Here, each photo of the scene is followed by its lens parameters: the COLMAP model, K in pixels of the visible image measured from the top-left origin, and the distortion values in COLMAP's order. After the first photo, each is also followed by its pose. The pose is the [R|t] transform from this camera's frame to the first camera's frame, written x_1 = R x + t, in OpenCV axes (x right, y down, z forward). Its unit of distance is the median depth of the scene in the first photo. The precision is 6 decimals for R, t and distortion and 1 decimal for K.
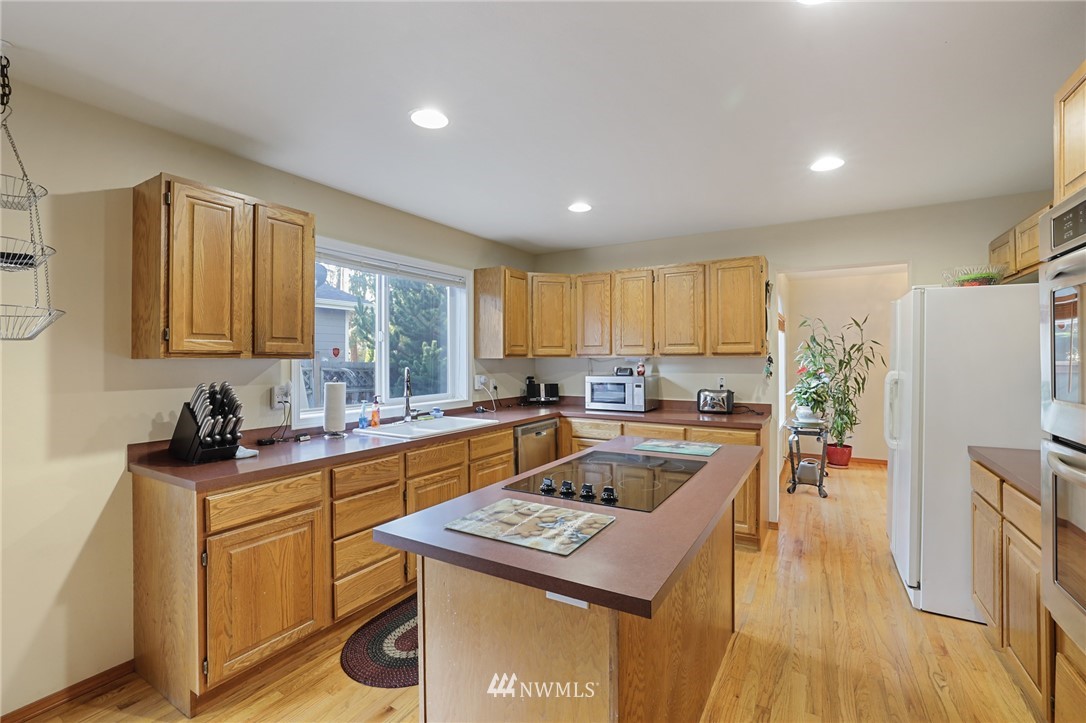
lens RADIAL K [[474.2, 0, 545.9], [0, 474.2, 354.3], [0, 0, 1]] dist [-0.037906, 0.000561]
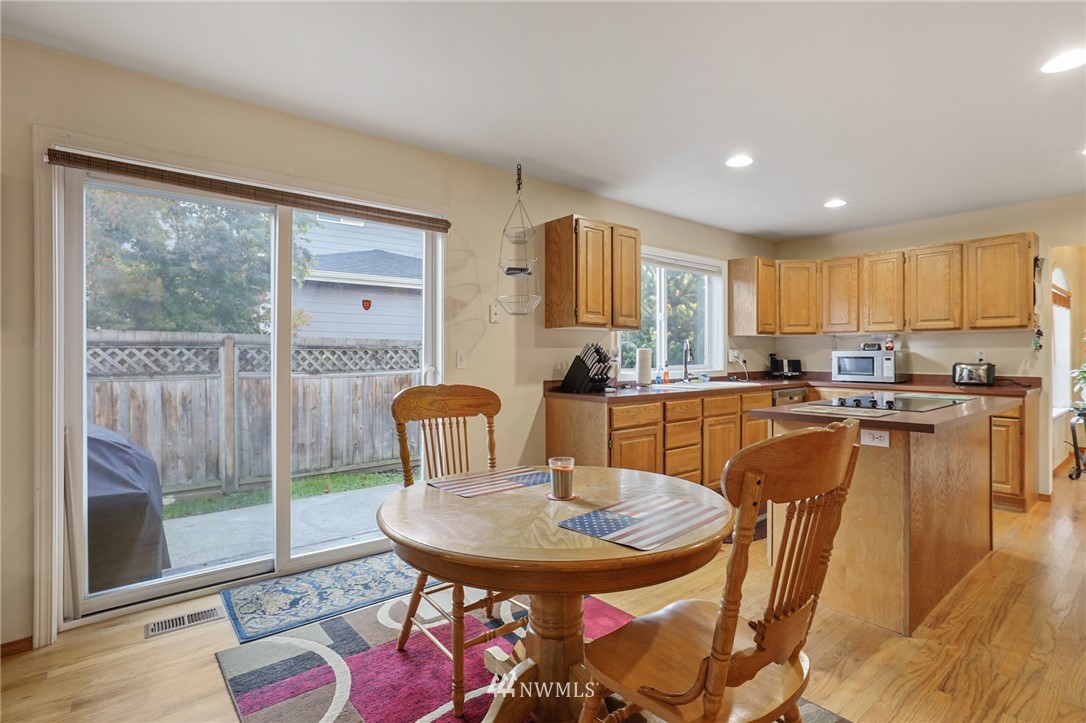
lens RADIAL K [[522.2, 0, 547.6], [0, 522.2, 354.3], [0, 0, 1]] dist [-0.042769, 0.025124]
pose [[0.939695, 0.003242, -0.341998, -0.141570], [0.000337, 0.999946, 0.010406, 0.044642], [0.342013, -0.009894, 0.939643, -0.398899]]
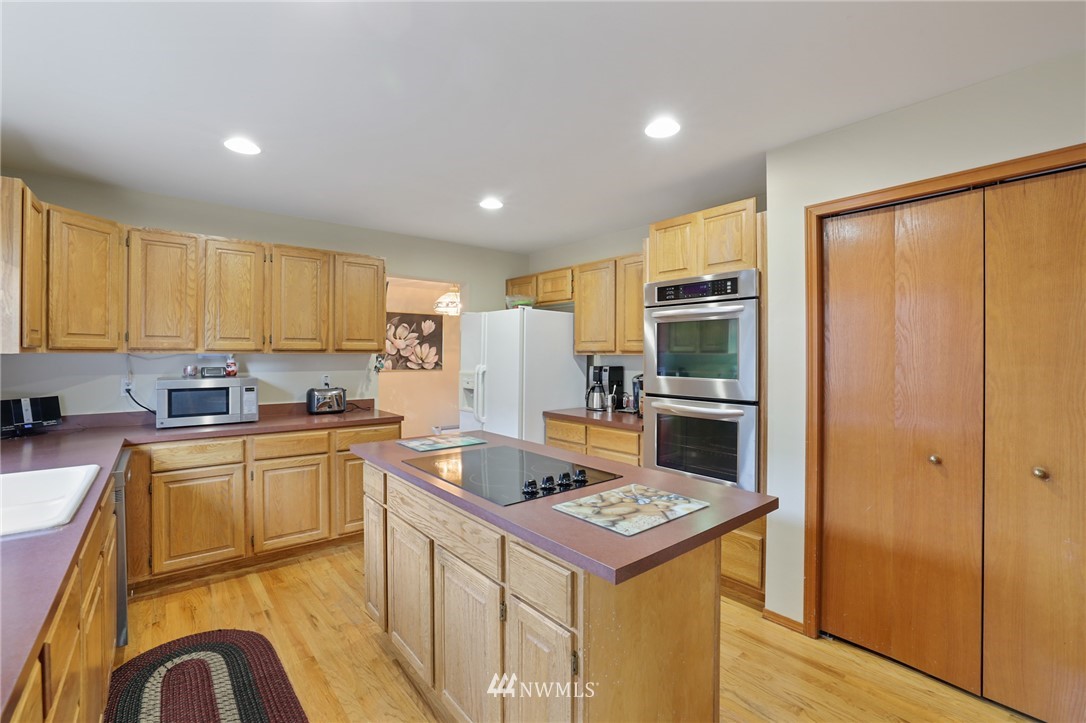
lens RADIAL K [[474.2, 0, 545.9], [0, 474.2, 354.3], [0, 0, 1]] dist [-0.037906, 0.000561]
pose [[0.338900, 0.005181, 0.940808, -0.380594], [-0.011690, 0.999931, -0.001296, 0.003264], [-0.940750, -0.010559, 0.338937, 0.278035]]
